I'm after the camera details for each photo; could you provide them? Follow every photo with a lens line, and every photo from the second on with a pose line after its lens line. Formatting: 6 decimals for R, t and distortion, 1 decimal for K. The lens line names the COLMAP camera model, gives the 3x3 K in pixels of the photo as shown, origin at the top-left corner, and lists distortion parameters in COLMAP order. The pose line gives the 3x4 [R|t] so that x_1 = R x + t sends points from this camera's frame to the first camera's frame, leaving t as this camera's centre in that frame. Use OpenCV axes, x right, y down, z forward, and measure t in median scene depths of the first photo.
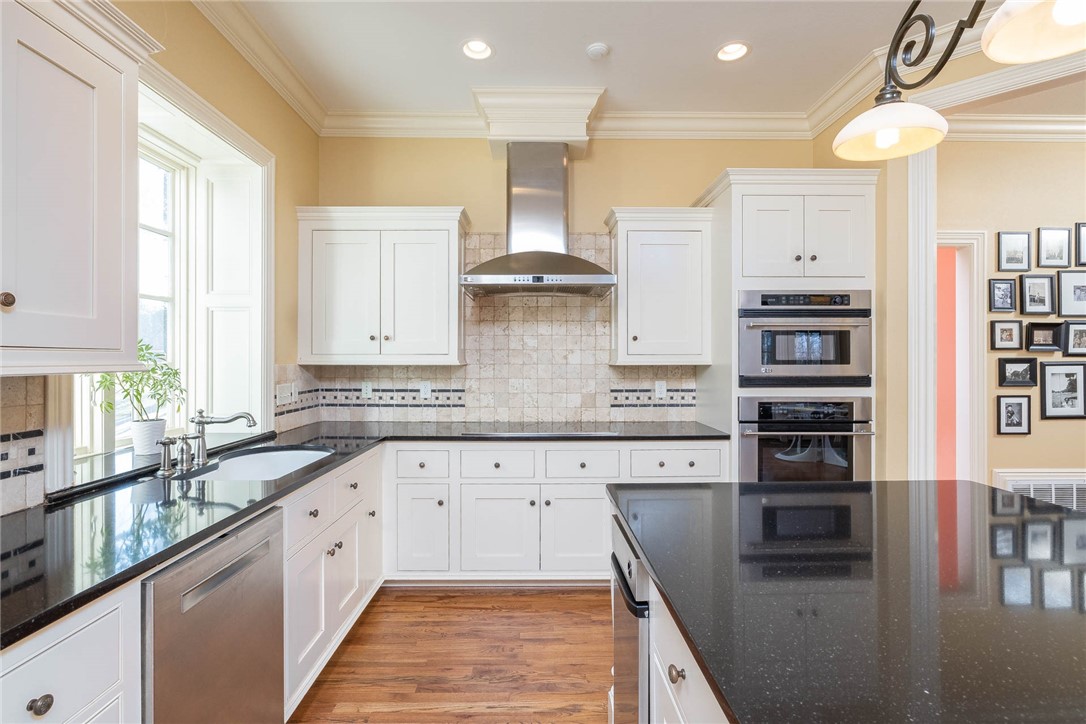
lens RADIAL K [[518.5, 0, 547.5], [0, 518.5, 358.4], [0, 0, 1]] dist [-0.005149, -0.000104]
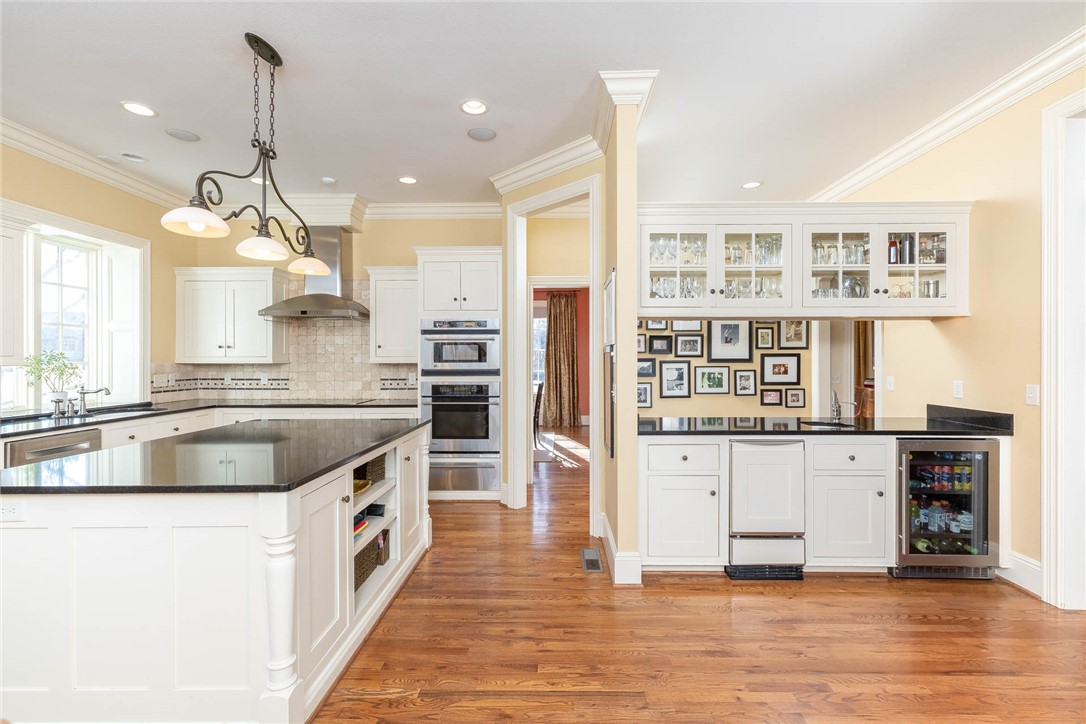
lens RADIAL K [[460.8, 0, 516.2], [0, 460.8, 359.4], [0, 0, 1]] dist [0.003176, -0.000060]
pose [[0.999670, -0.001608, -0.025627, 0.617142], [0.001659, 0.999997, 0.001983, -0.000992], [0.025623, -0.002025, 0.999670, -0.423779]]
